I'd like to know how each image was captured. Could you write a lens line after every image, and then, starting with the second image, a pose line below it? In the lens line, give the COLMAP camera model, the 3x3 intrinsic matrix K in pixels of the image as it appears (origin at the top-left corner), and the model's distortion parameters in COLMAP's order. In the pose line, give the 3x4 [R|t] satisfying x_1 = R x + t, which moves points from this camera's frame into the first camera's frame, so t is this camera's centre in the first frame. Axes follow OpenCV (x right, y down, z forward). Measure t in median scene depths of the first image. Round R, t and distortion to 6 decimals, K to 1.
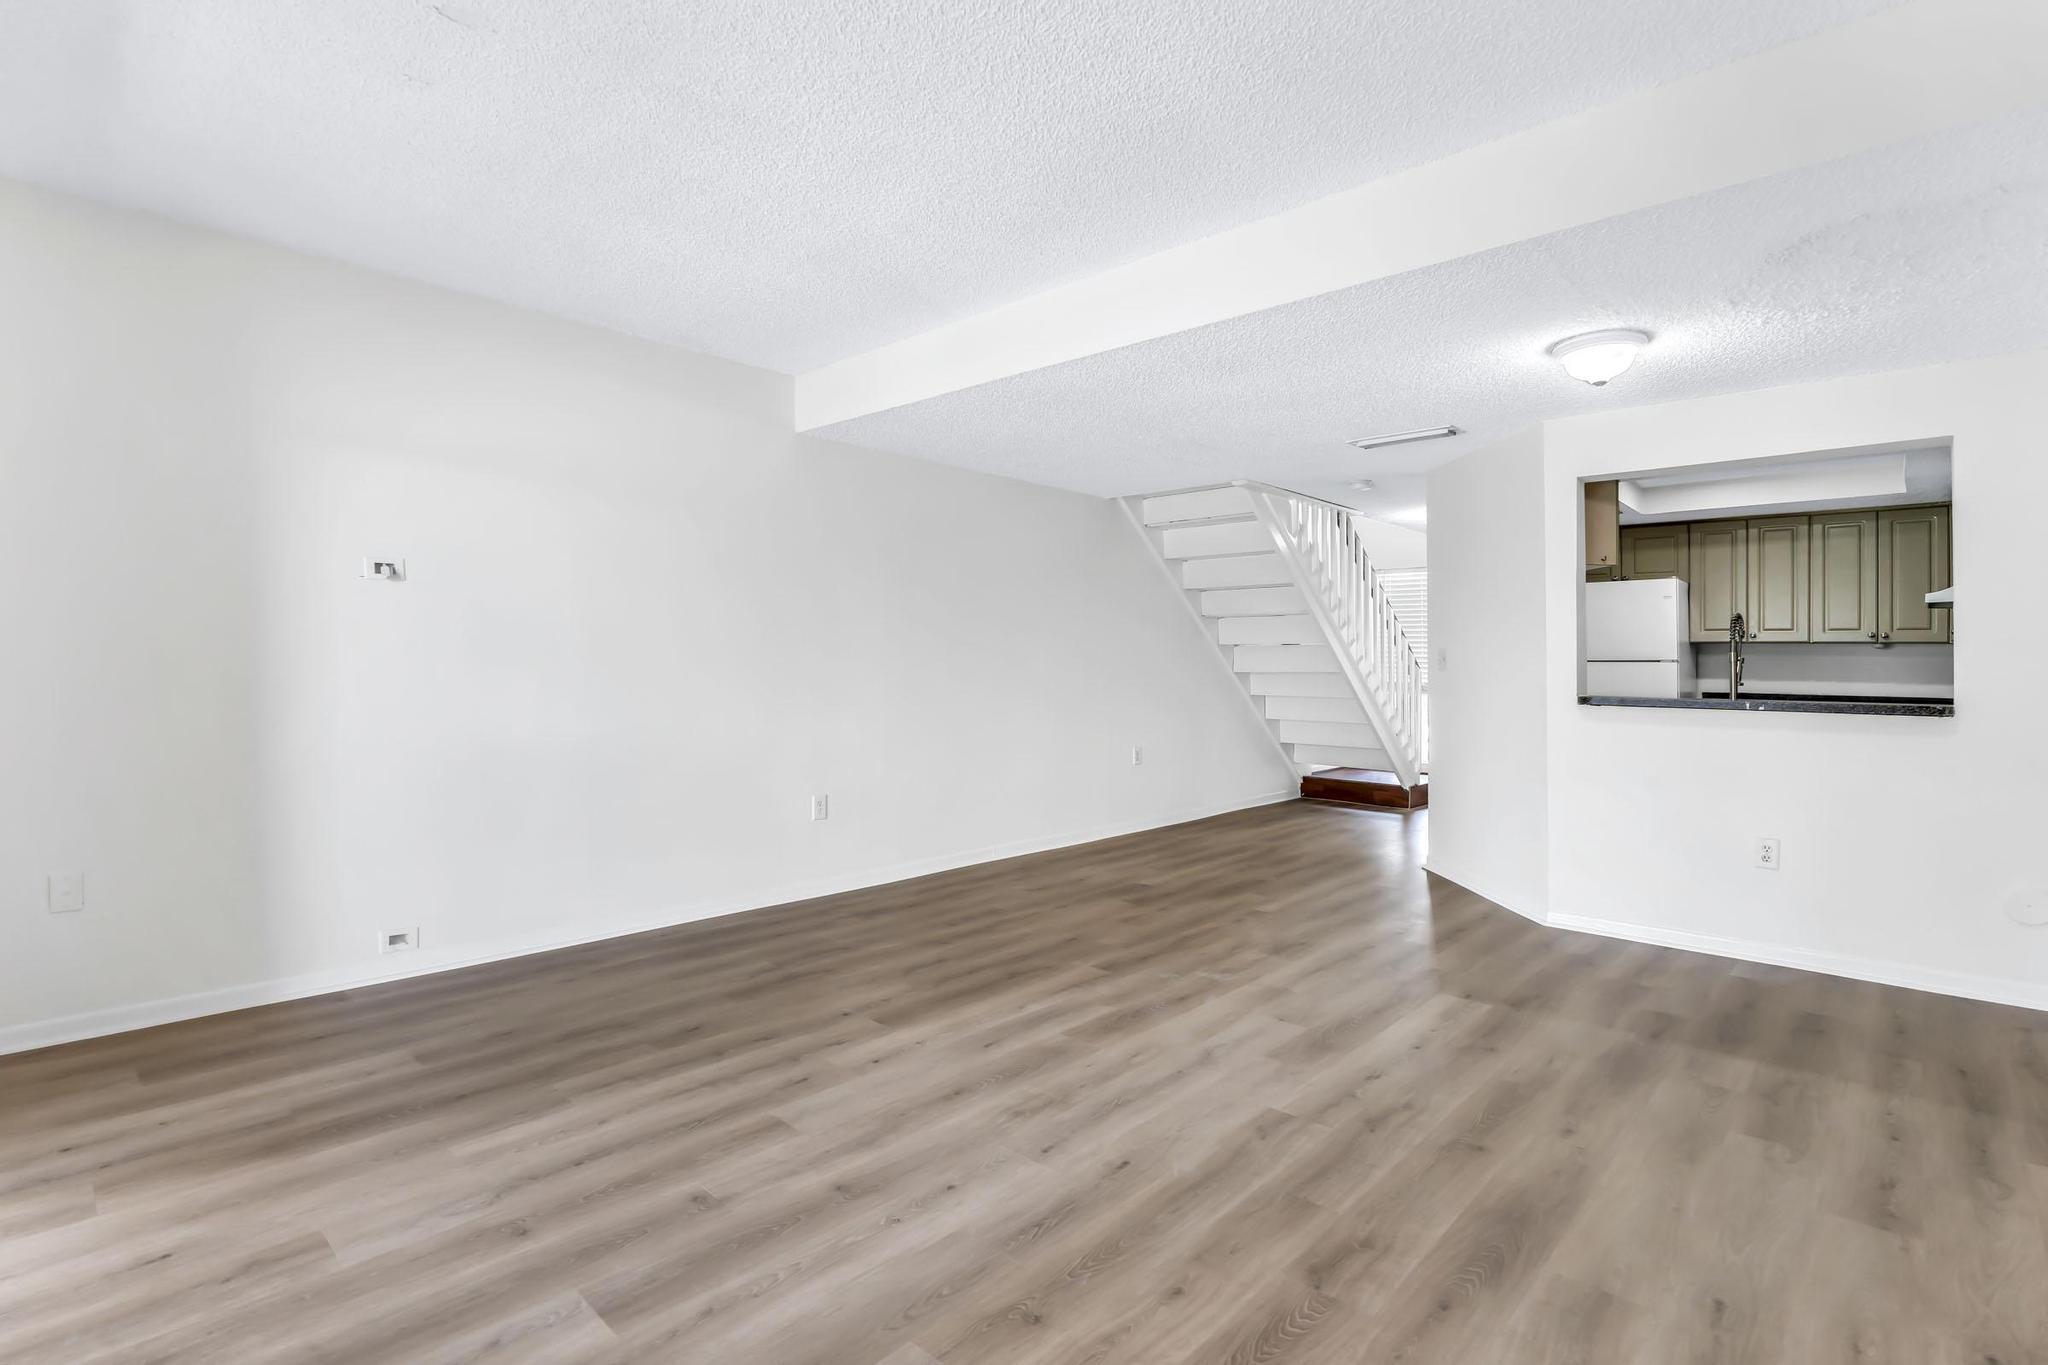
lens RADIAL K [[965.1, 0, 1022.9], [0, 965.1, 653.7], [0, 0, 1]] dist [-0.017404, 0.001775]
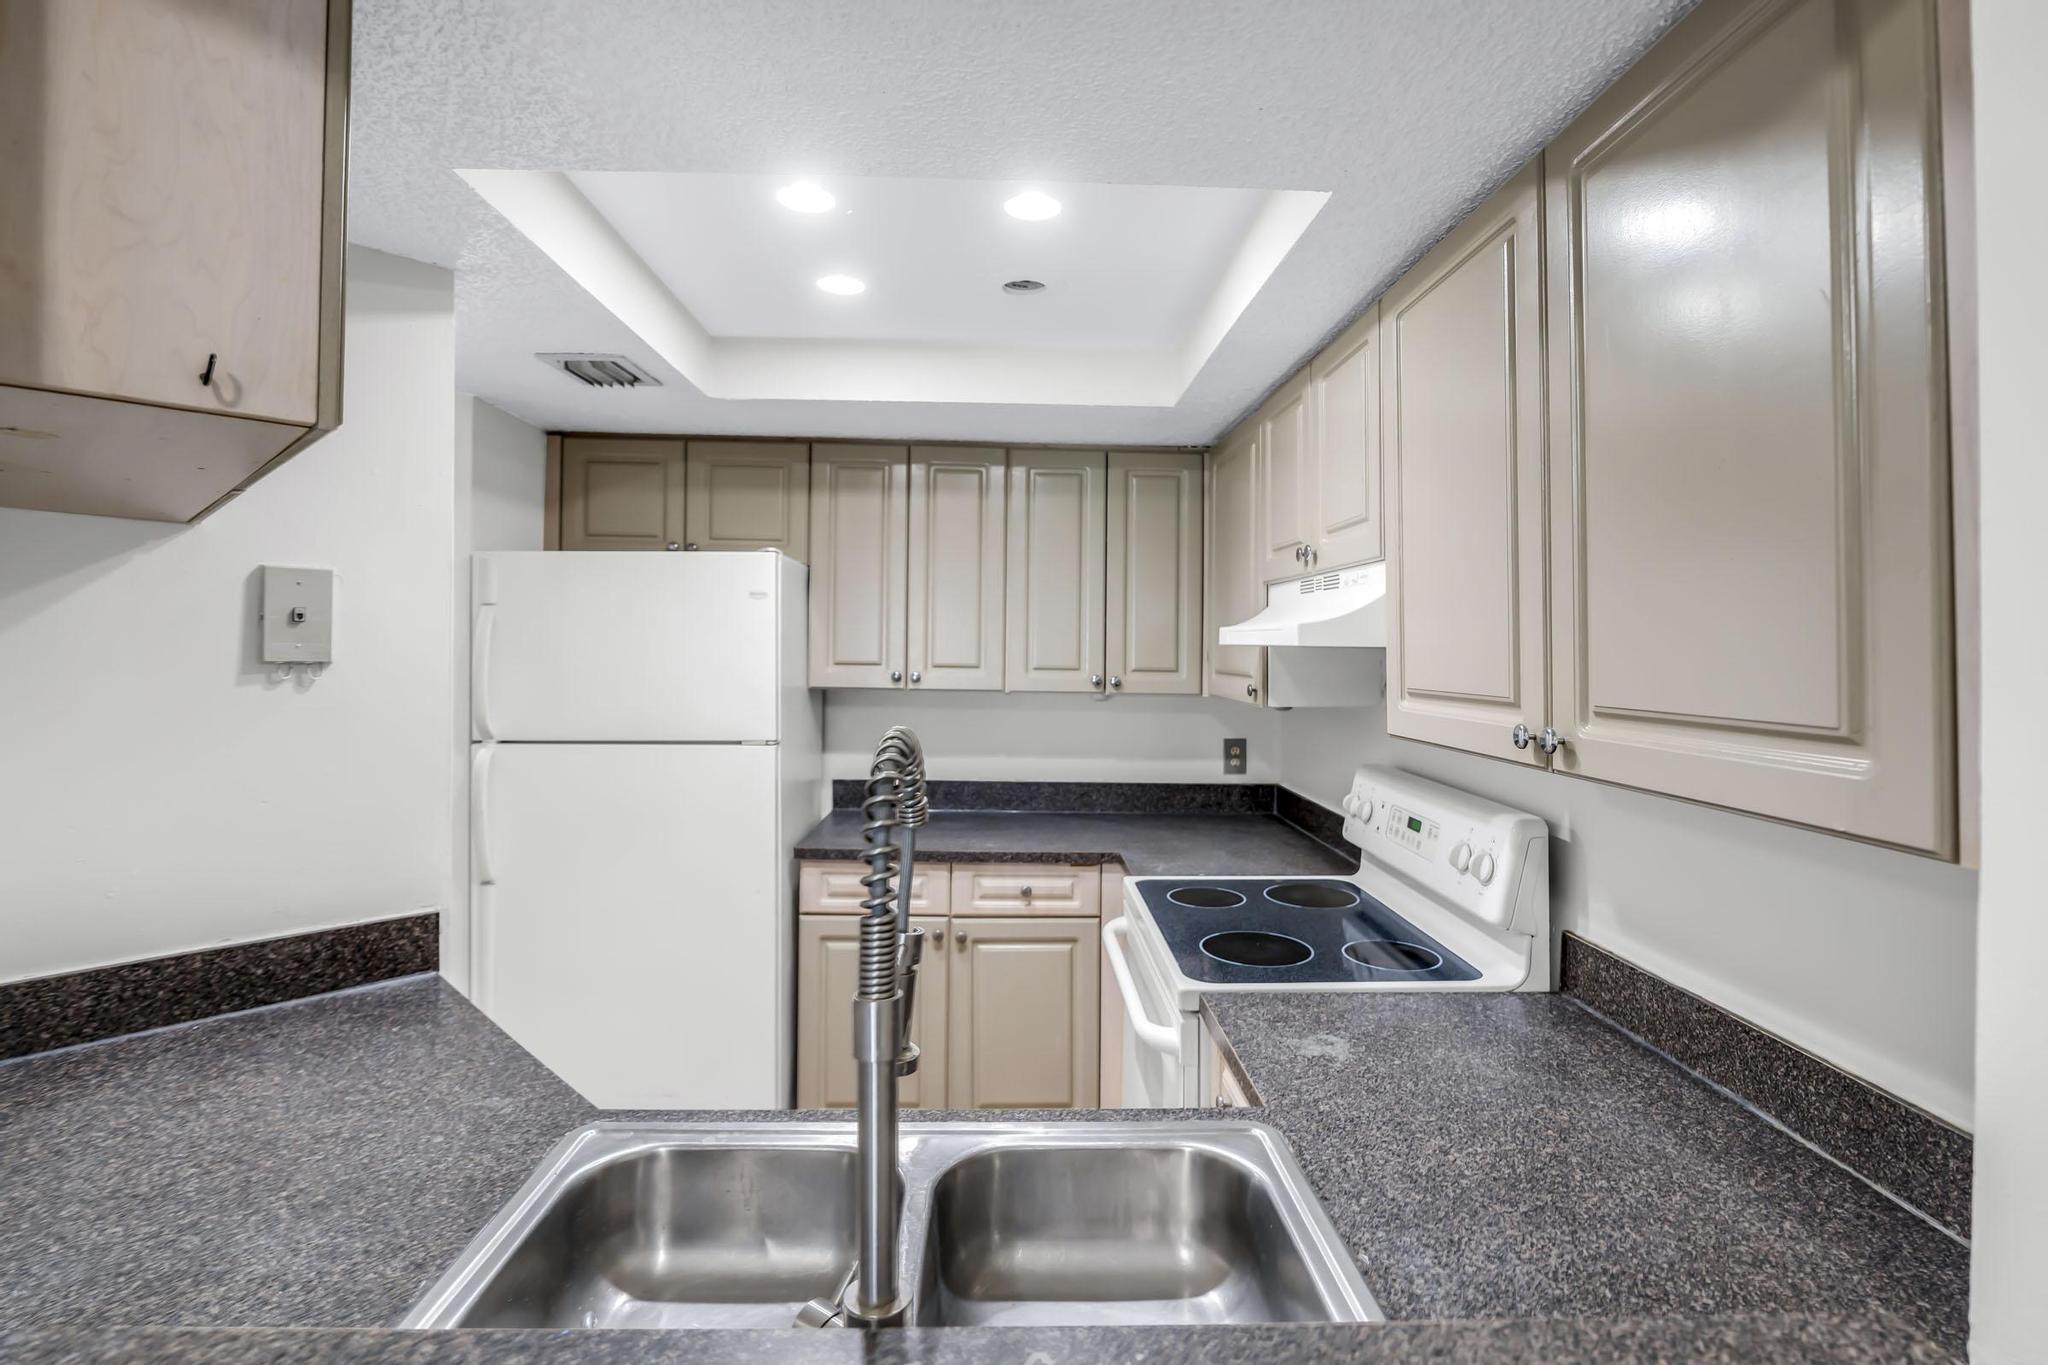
lens RADIAL K [[965.1, 0, 1022.9], [0, 965.1, 653.7], [0, 0, 1]] dist [-0.017404, 0.001775]
pose [[0.715669, -0.006598, 0.698409, 0.753249], [-0.014639, 0.999594, 0.024444, -0.074104], [-0.698287, -0.027718, 0.715281, 1.000784]]
